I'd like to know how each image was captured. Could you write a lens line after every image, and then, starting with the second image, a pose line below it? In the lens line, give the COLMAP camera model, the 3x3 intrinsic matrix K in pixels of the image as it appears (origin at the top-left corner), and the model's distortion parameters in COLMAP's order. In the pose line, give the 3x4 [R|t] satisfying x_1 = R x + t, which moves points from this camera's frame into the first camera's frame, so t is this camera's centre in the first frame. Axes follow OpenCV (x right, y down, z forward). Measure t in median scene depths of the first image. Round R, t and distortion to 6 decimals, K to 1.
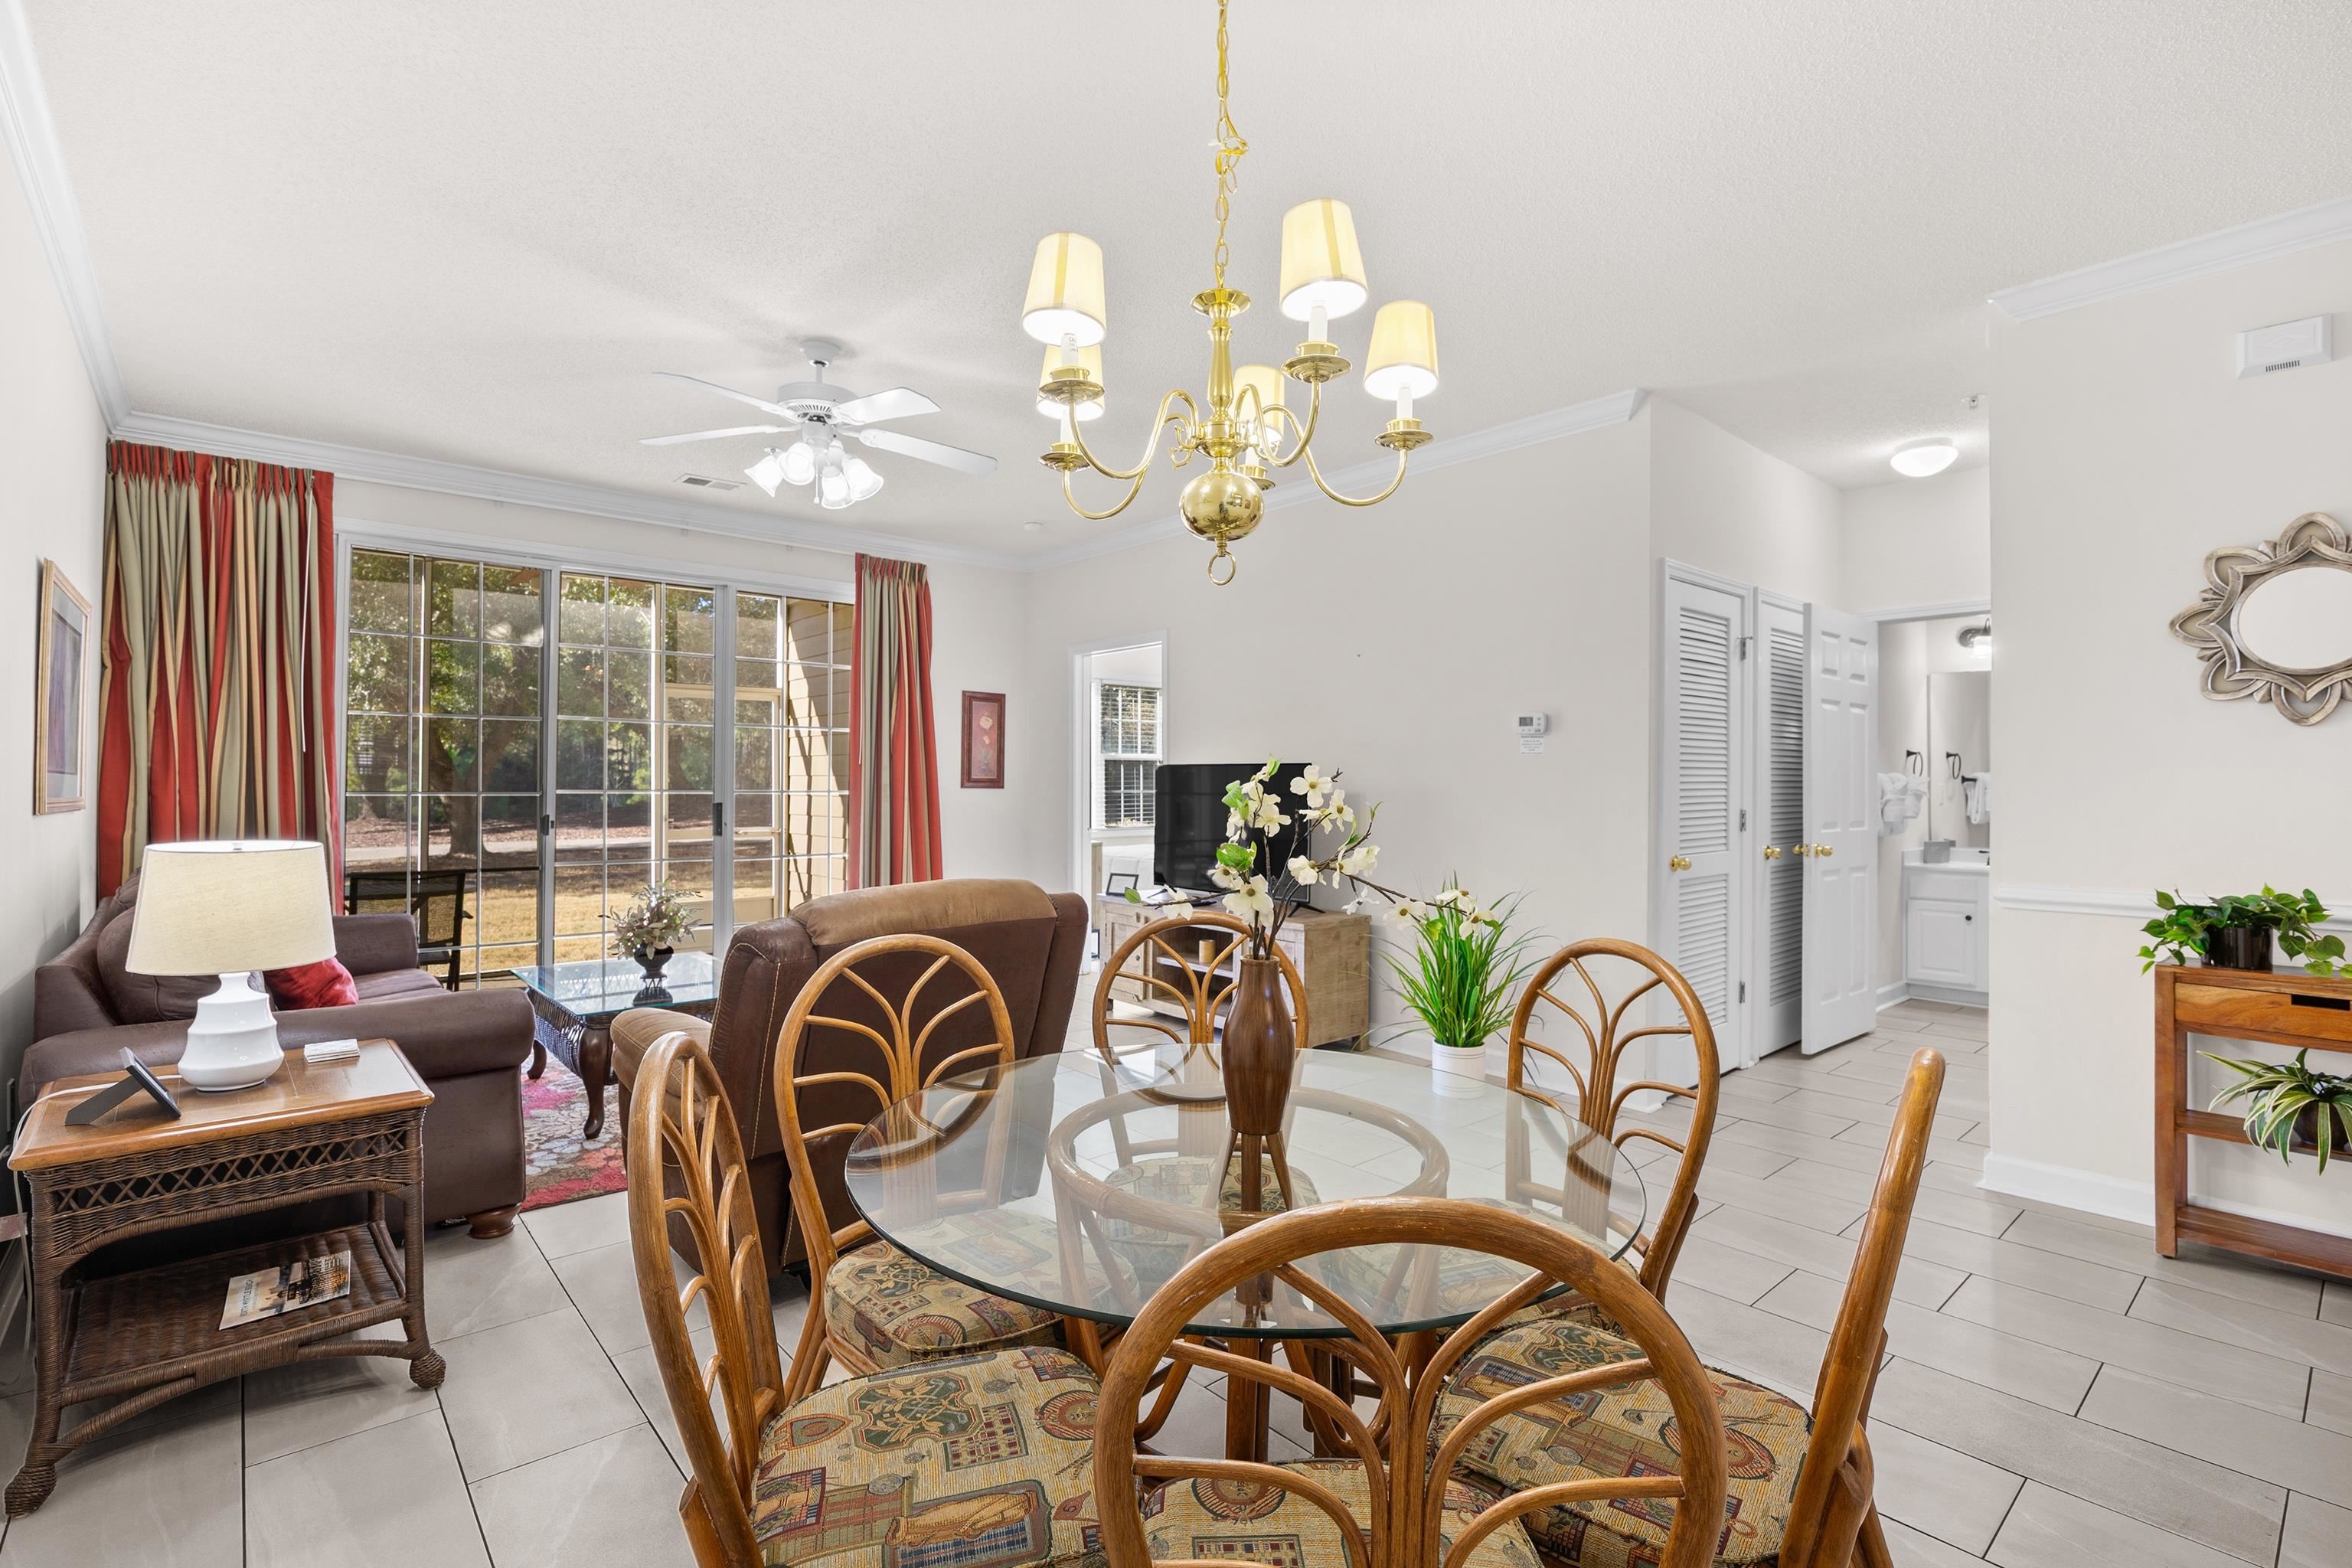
lens RADIAL K [[1079.6, 0, 1181.9], [0, 1079.6, 779.6], [0, 0, 1]] dist [-0.006829, -0.000332]
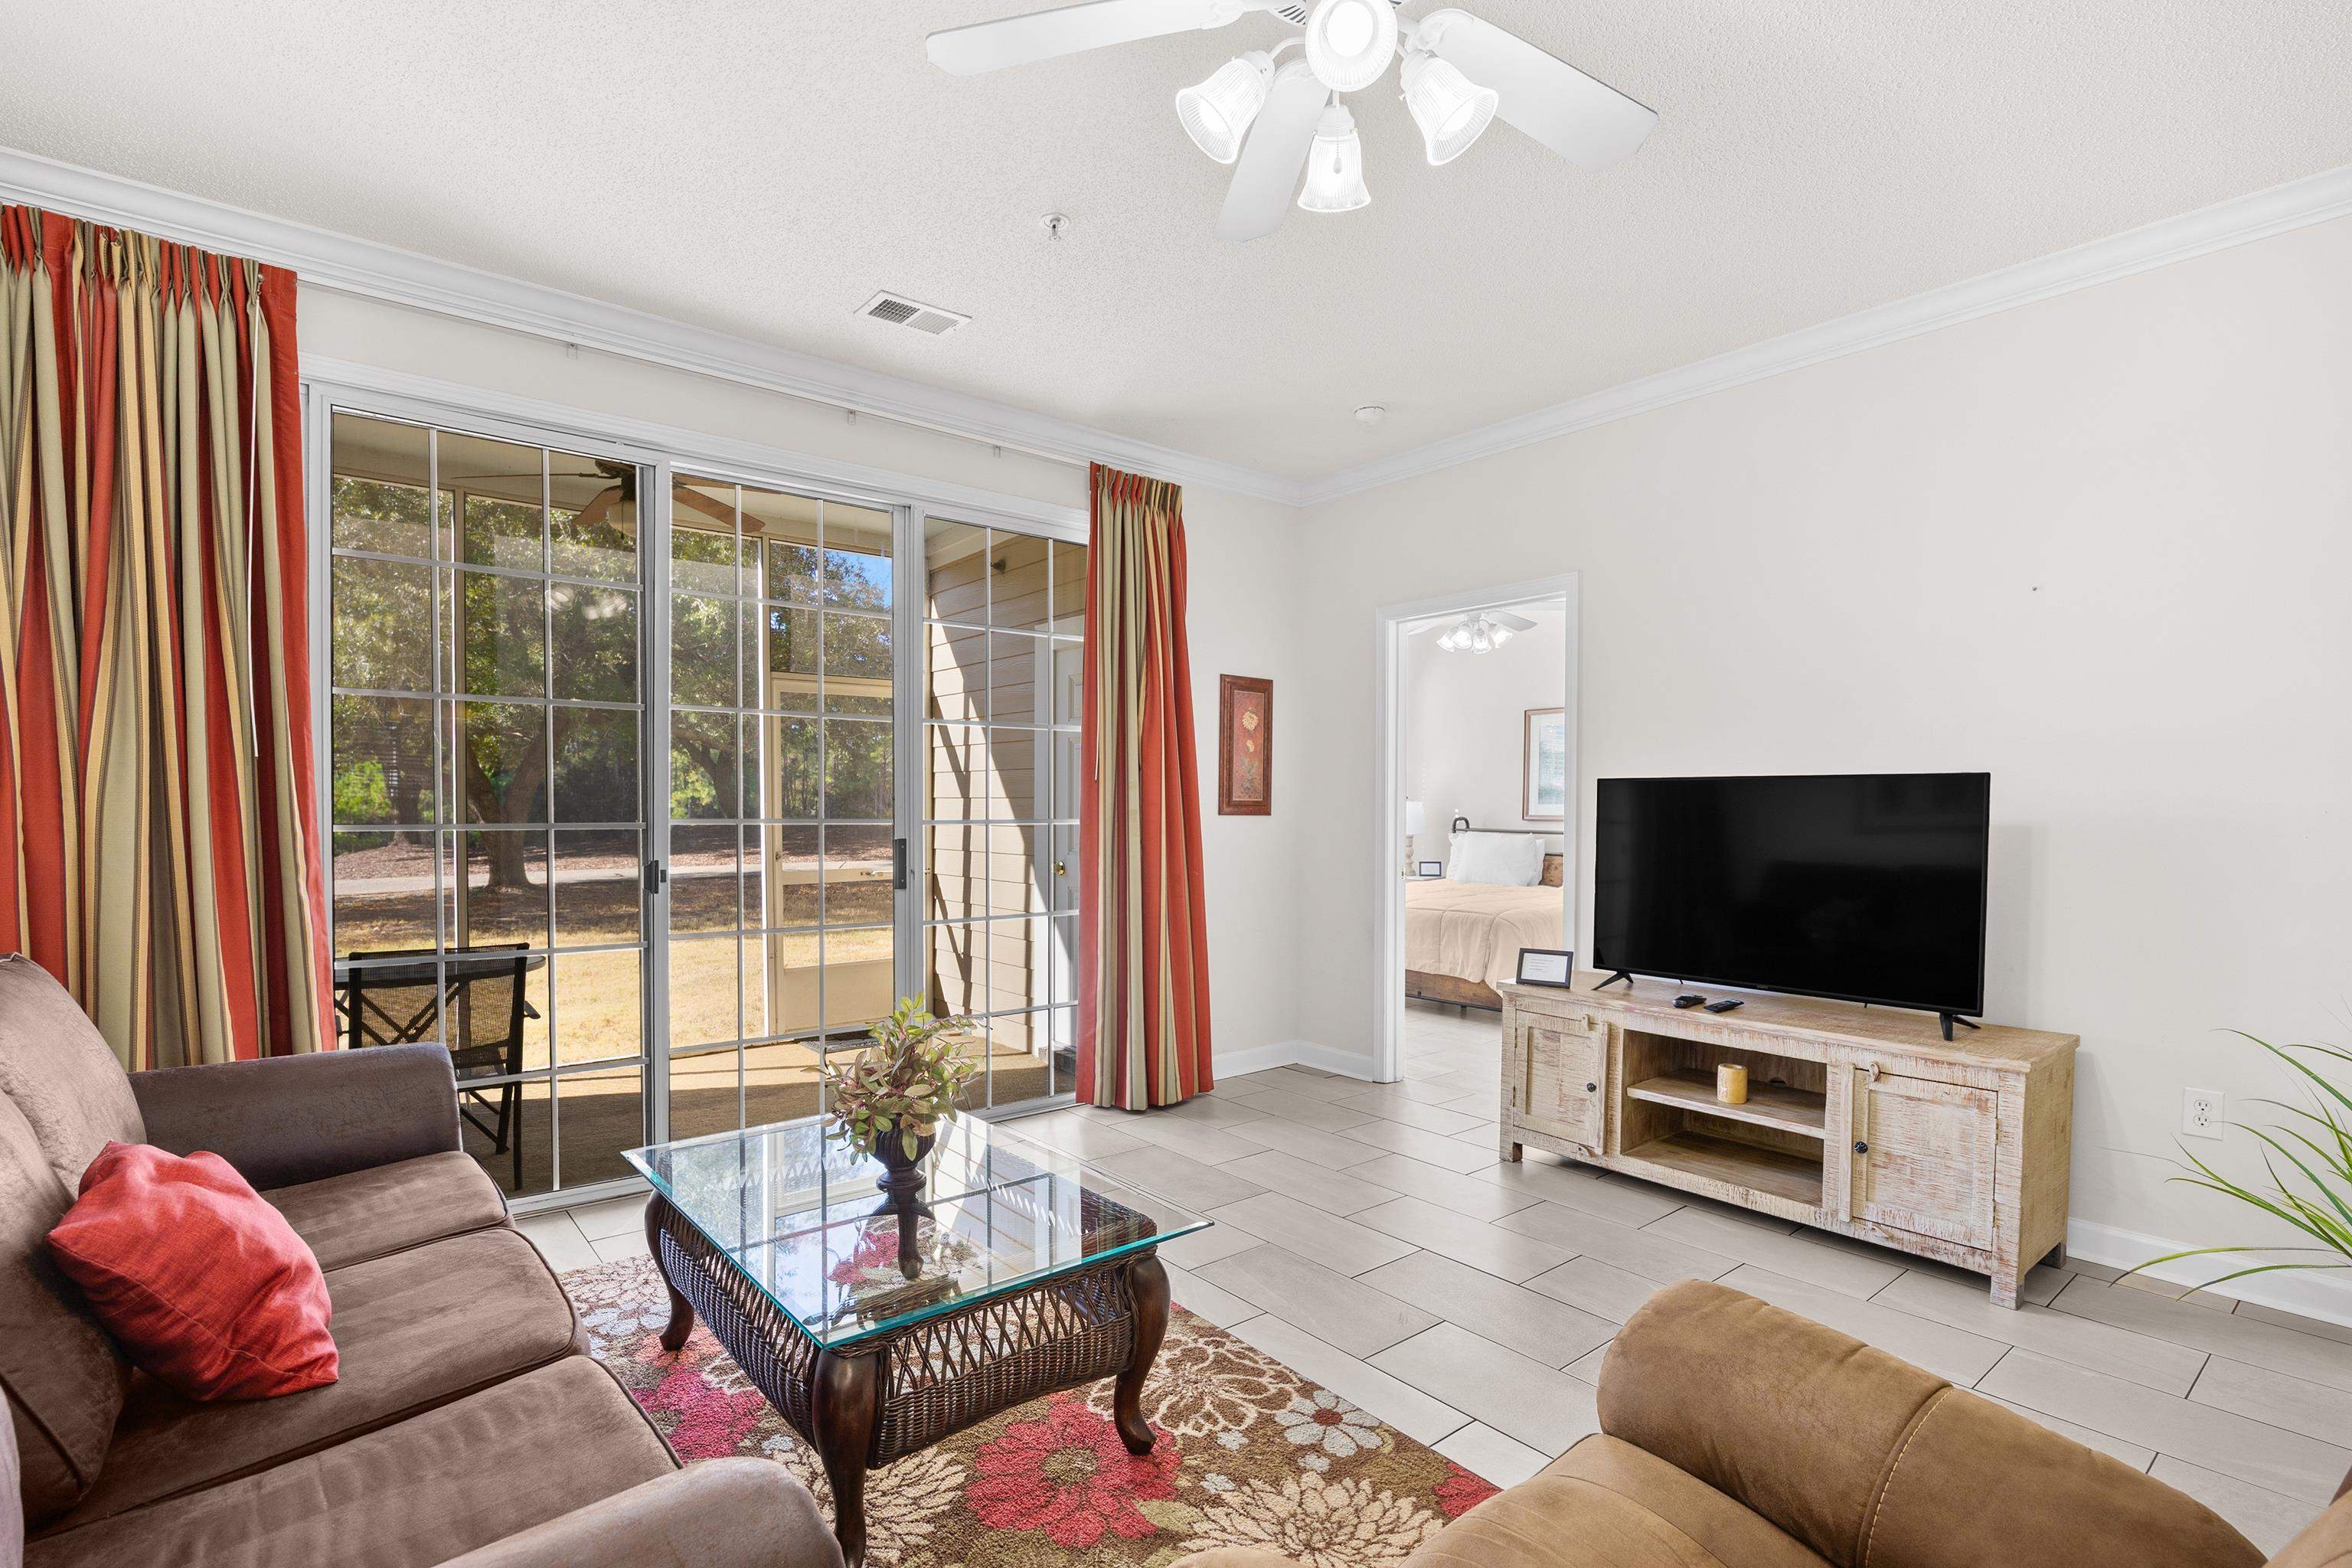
lens RADIAL K [[1110.7, 0, 1198.0], [0, 1110.7, 835.0], [0, 0, 1]] dist [-0.010833, -0.000319]
pose [[0.999694, -0.001533, -0.024670, -0.214437], [0.002310, 0.999501, 0.031493, -0.001763], [0.024610, -0.031541, 0.999199, 0.302567]]
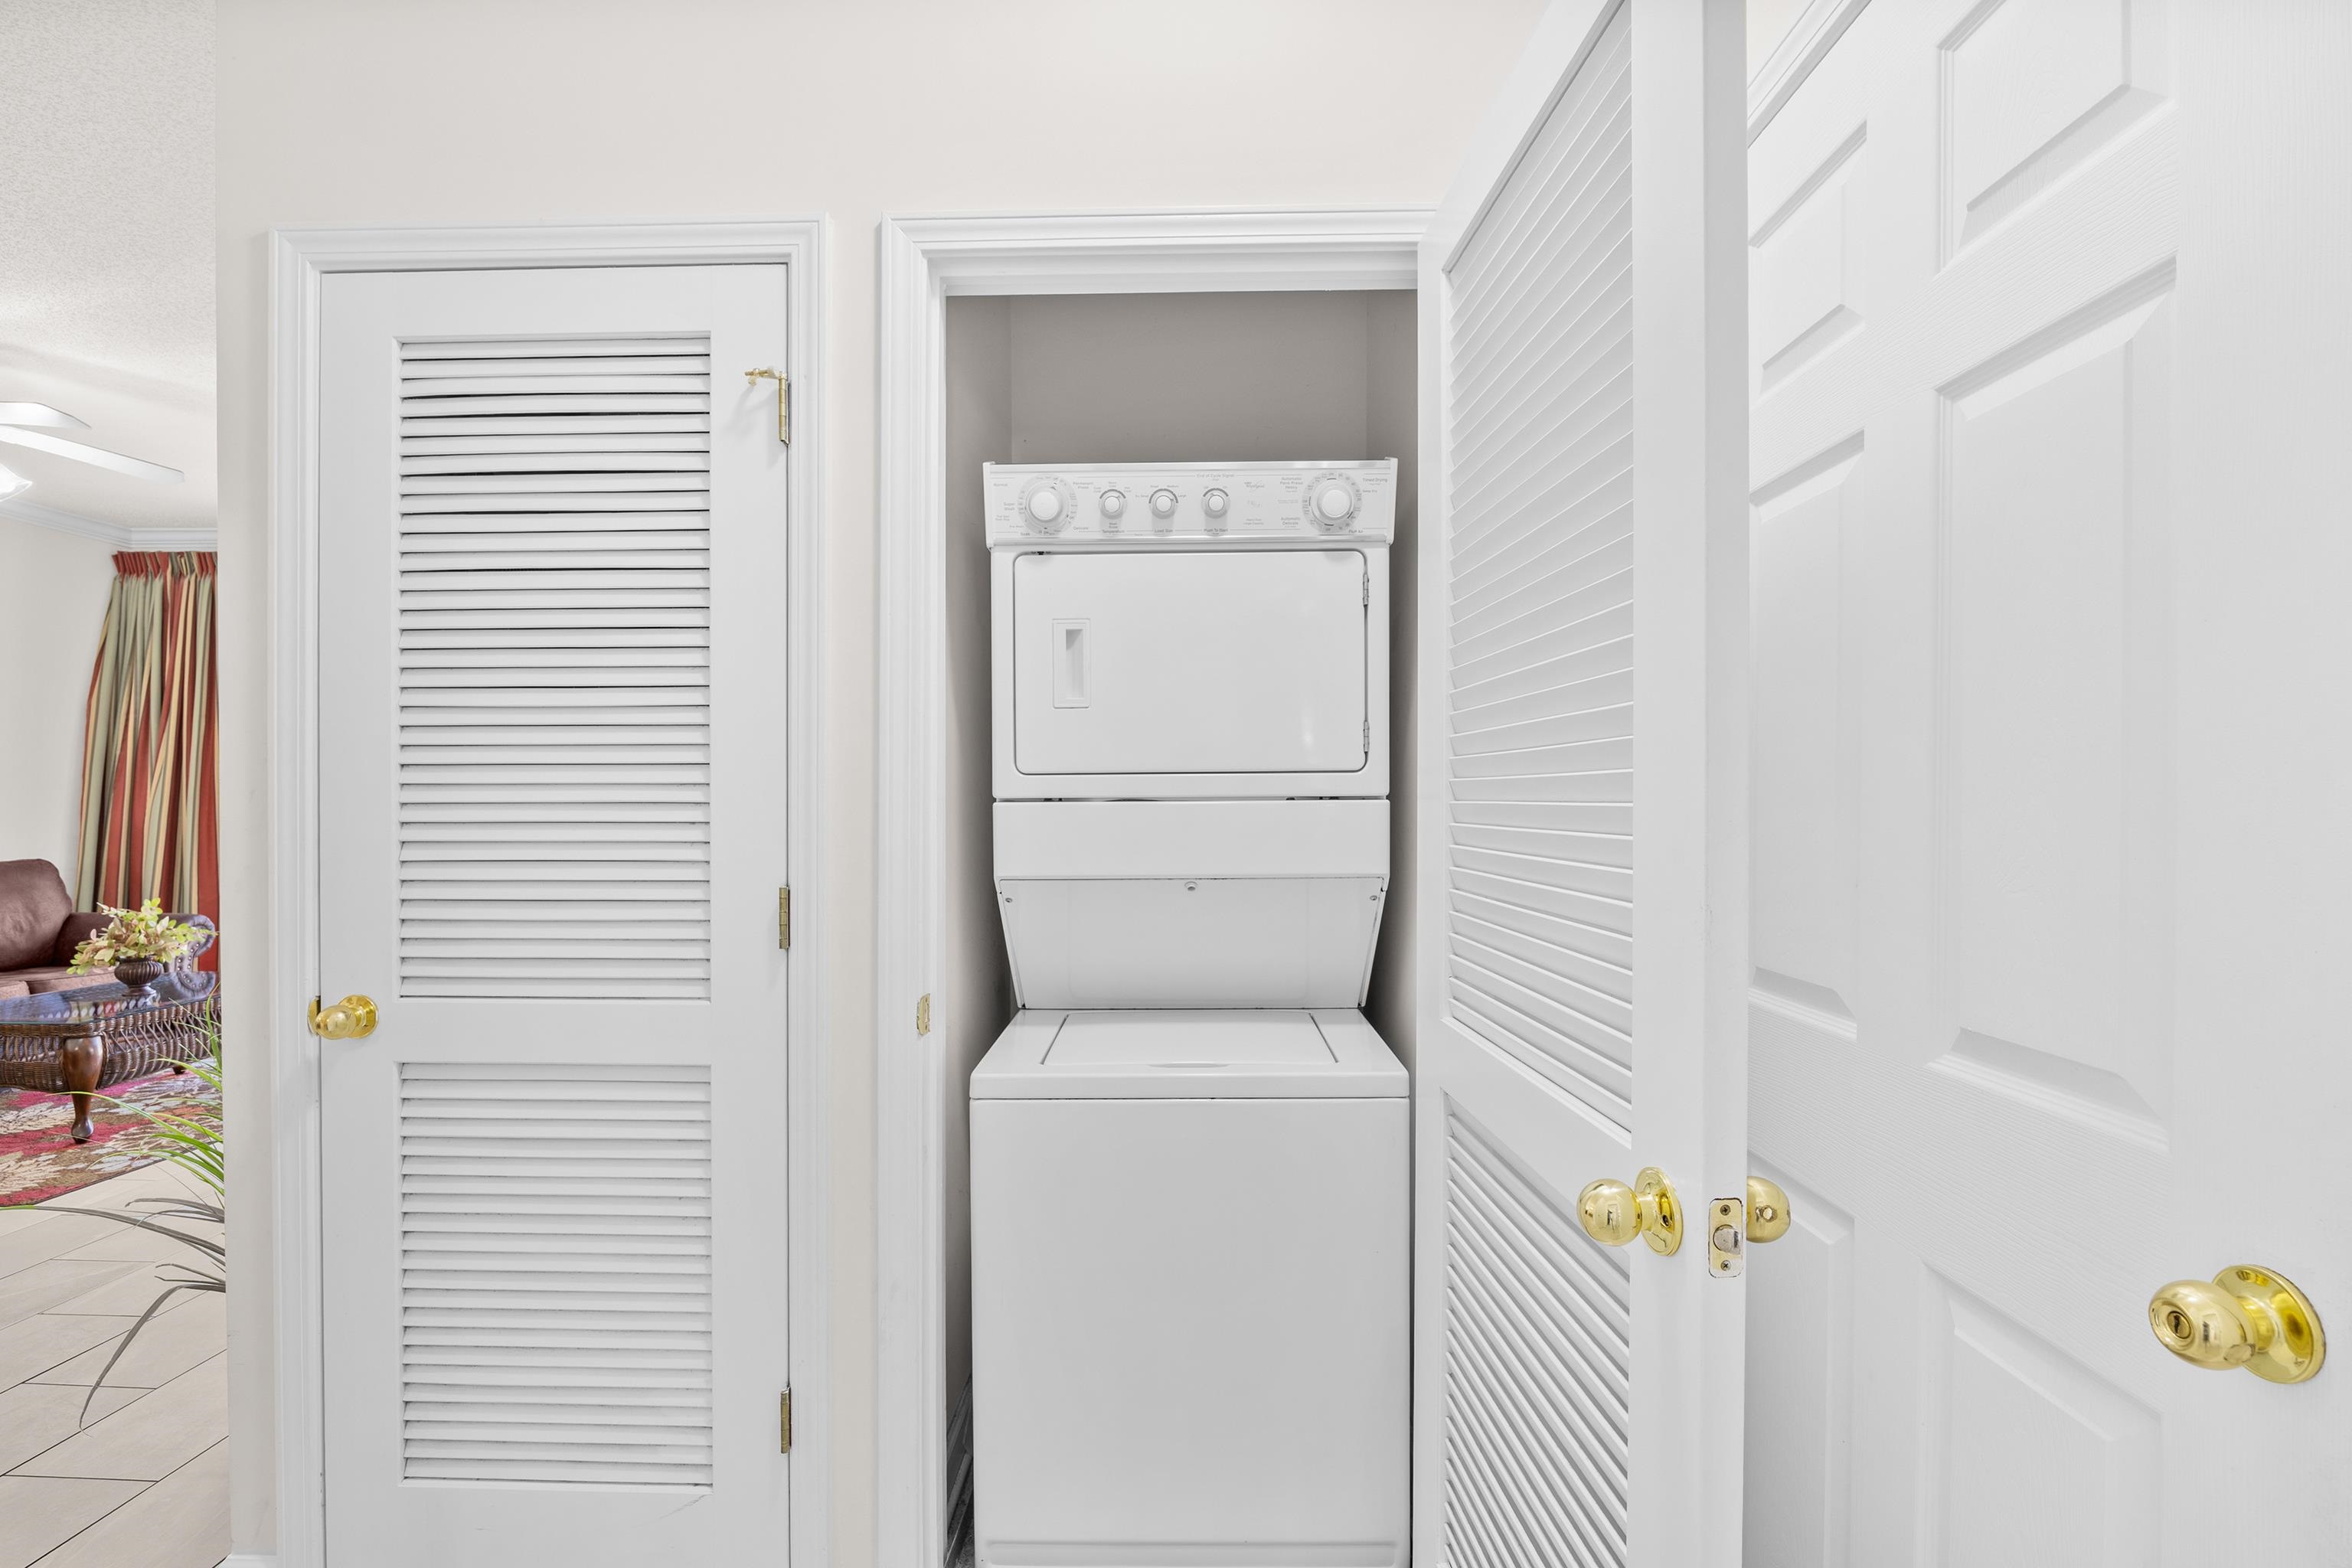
lens RADIAL K [[1079.6, 0, 1181.9], [0, 1079.6, 779.6], [0, 0, 1]] dist [-0.006829, -0.000332]
pose [[0.738710, -0.012544, -0.673907, 0.601342], [0.009820, 0.999921, -0.007848, -0.002512], [0.673952, -0.000820, 0.738775, 0.590901]]
